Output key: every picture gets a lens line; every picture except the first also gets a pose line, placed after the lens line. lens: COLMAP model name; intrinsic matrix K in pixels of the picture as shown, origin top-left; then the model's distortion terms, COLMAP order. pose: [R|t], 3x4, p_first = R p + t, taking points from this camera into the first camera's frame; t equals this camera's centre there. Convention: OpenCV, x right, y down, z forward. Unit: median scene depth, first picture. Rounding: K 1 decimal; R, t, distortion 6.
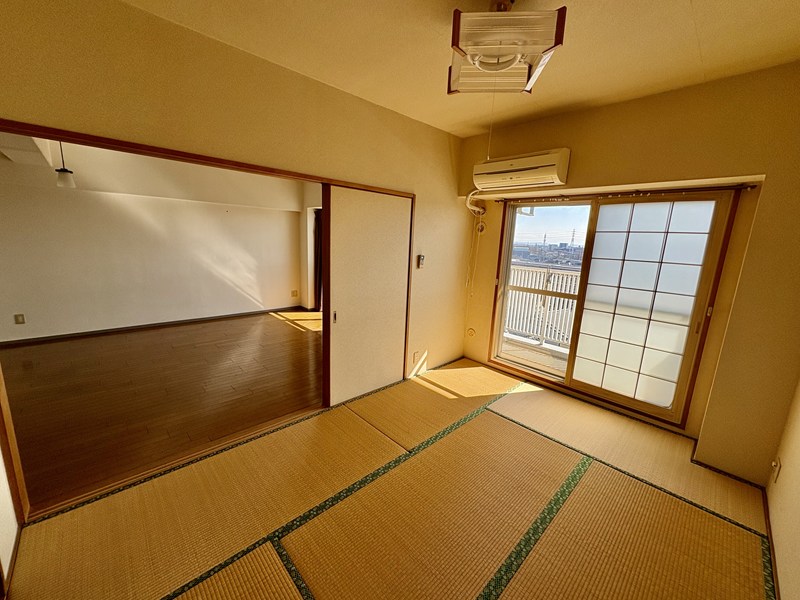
lens RADIAL K [[318.5, 0, 402.0], [0, 318.5, 297.9], [0, 0, 1]] dist [0.001817, 0.000357]
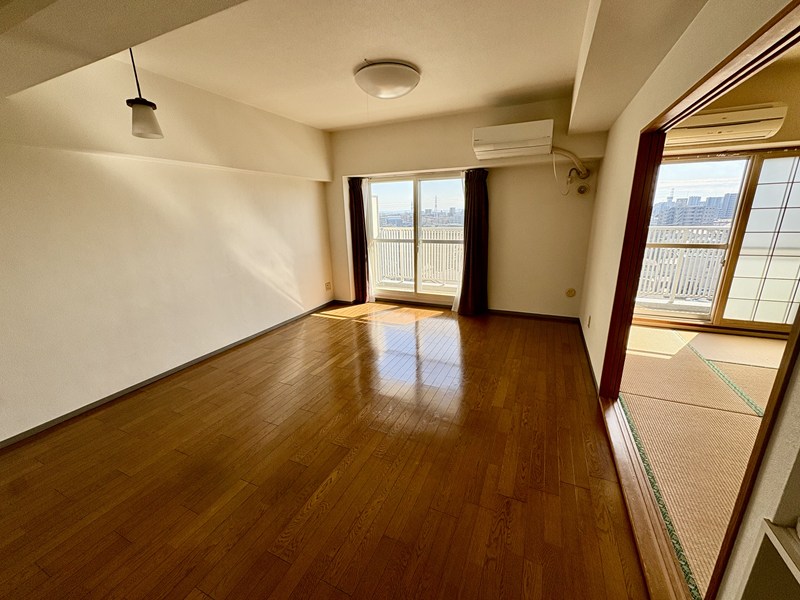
lens RADIAL K [[318.5, 0, 402.0], [0, 318.5, 297.9], [0, 0, 1]] dist [0.001817, 0.000357]
pose [[0.922298, -0.161447, 0.351143, -0.896792], [0.132153, 0.985543, 0.106021, -0.089793], [-0.363183, -0.051378, 0.930300, 0.356344]]
